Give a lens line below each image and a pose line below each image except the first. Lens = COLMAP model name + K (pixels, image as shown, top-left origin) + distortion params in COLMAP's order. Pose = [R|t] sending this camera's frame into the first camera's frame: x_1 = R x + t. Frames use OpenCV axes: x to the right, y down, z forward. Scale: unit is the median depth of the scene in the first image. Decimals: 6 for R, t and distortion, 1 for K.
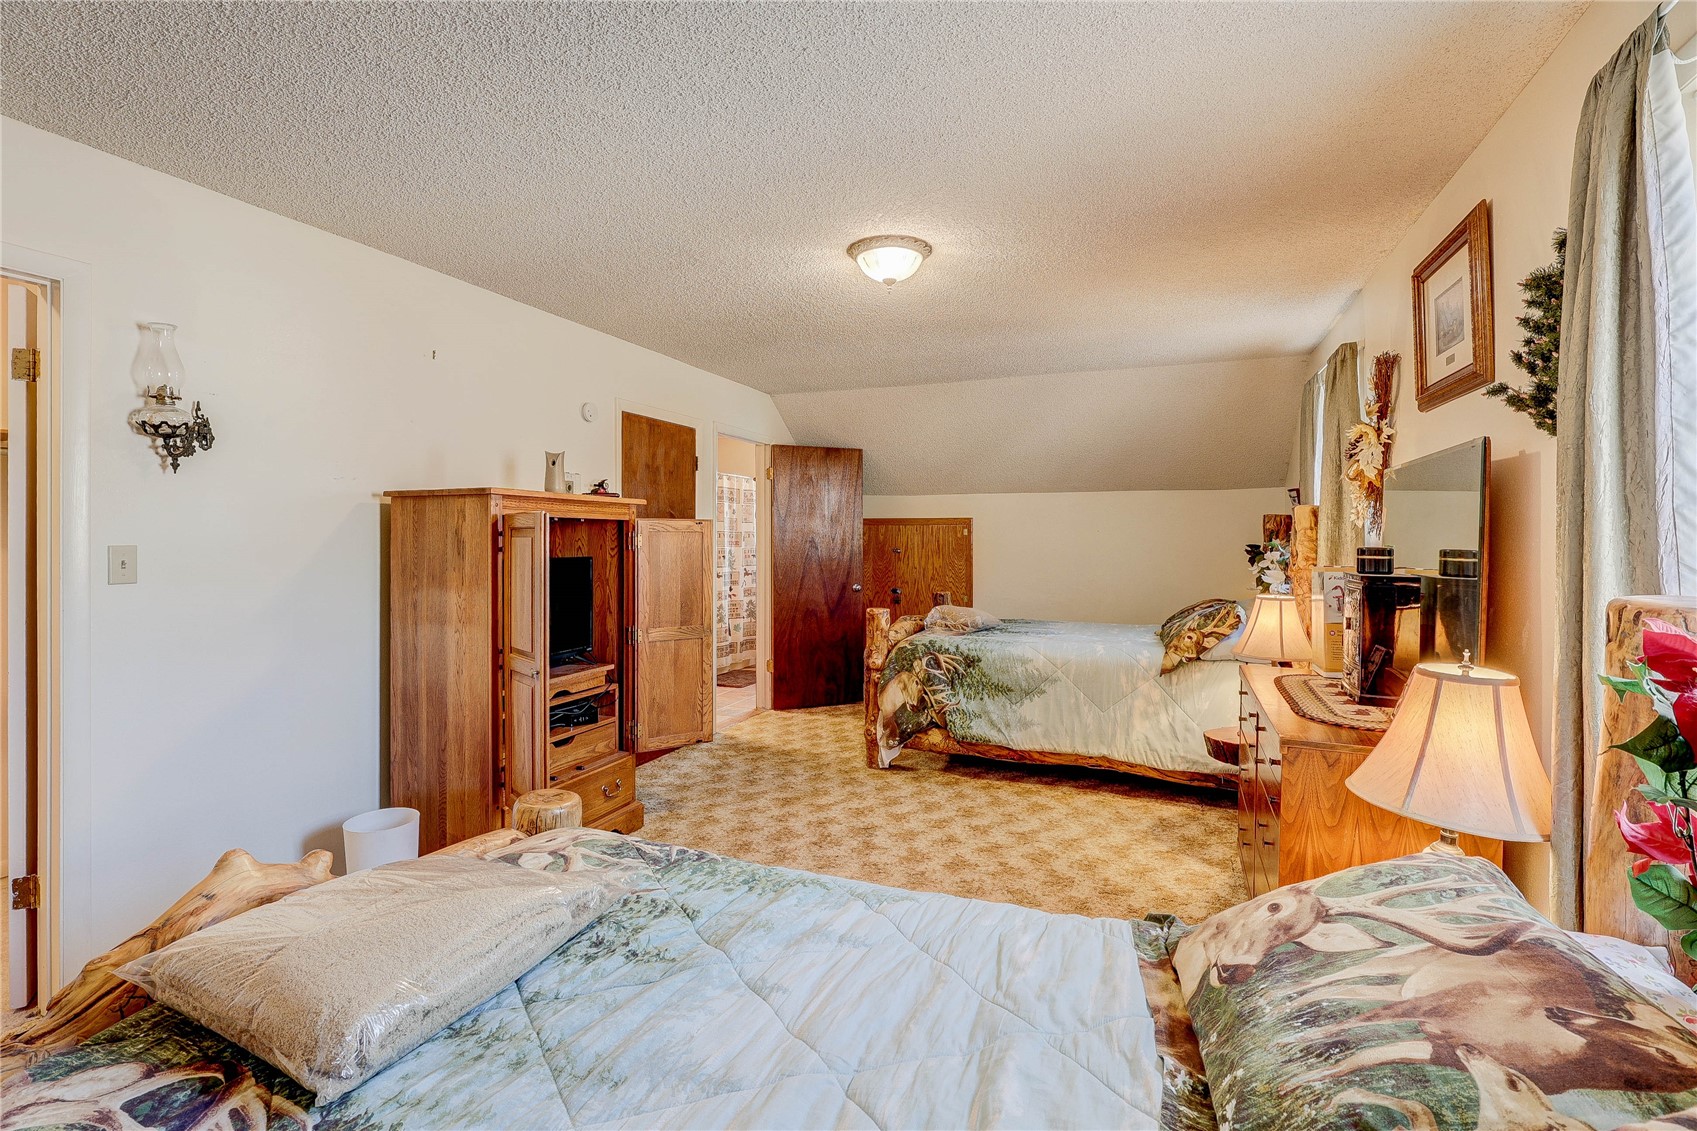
lens RADIAL K [[836.3, 0, 848.5], [0, 836.3, 565.5], [0, 0, 1]] dist [0.000209, -0.000829]
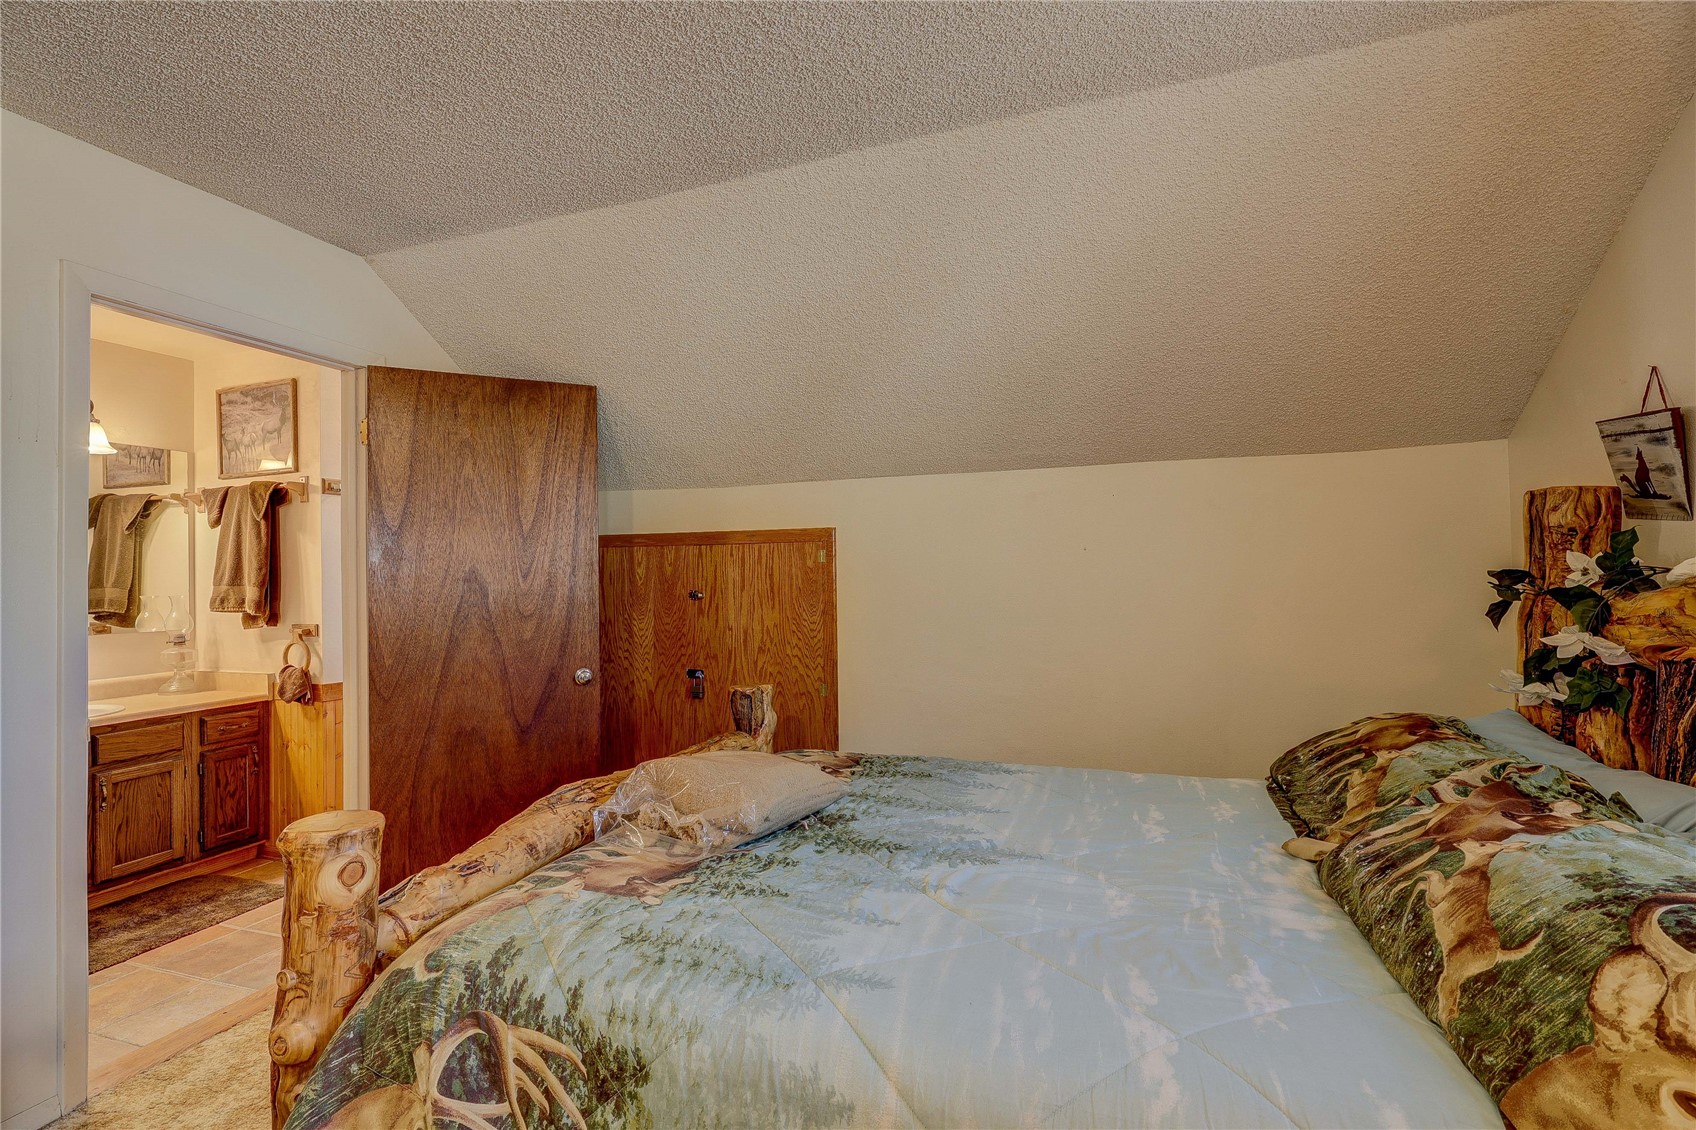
lens RADIAL K [[835.8, 0, 848.0], [0, 835.8, 565.0], [0, 0, 1]] dist [0.000209, -0.000829]
pose [[0.999164, -0.015580, 0.037784, 0.144795], [0.017270, 0.998845, -0.044836, -0.012709], [-0.037042, 0.045452, 0.998280, 0.527524]]
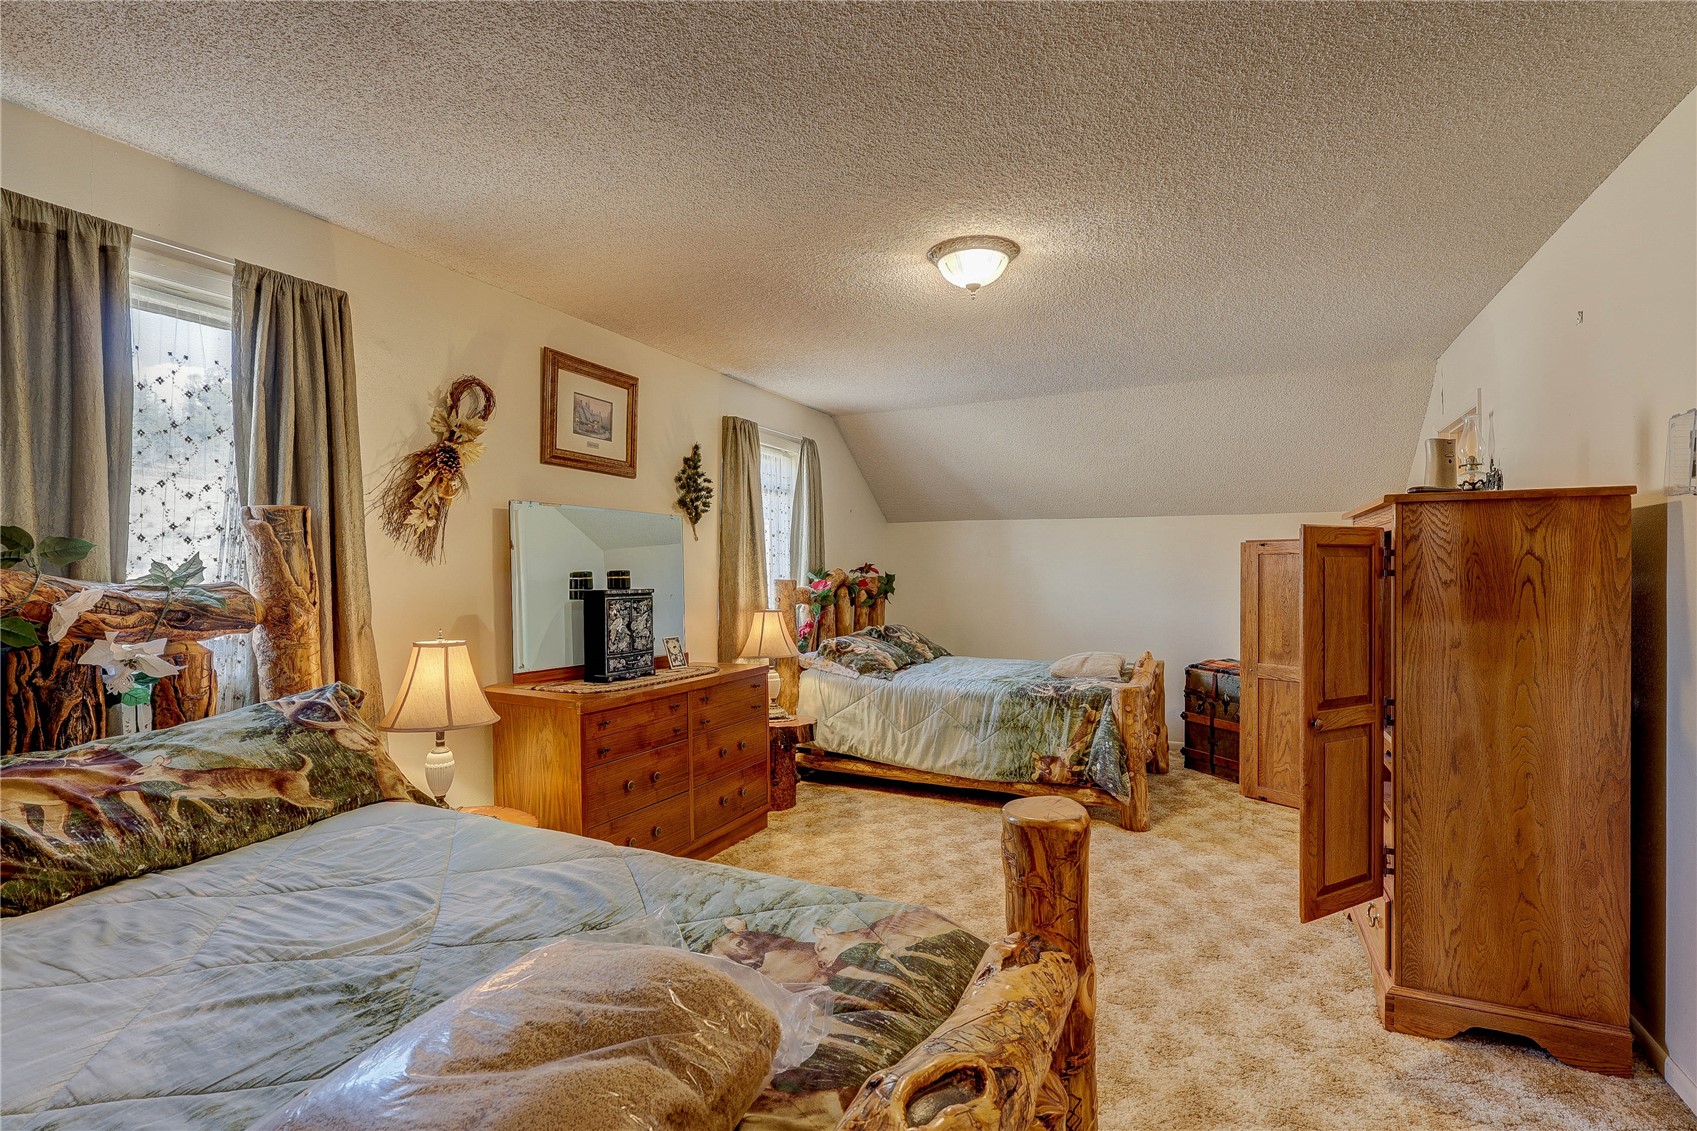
lens RADIAL K [[836.3, 0, 848.5], [0, 836.3, 565.5], [0, 0, 1]] dist [0.000209, -0.000829]
pose [[-0.998306, -0.001045, 0.058179, 0.064075], [0.000524, 0.999637, 0.026943, -0.026498], [-0.058186, 0.026928, -0.997943, 0.930841]]
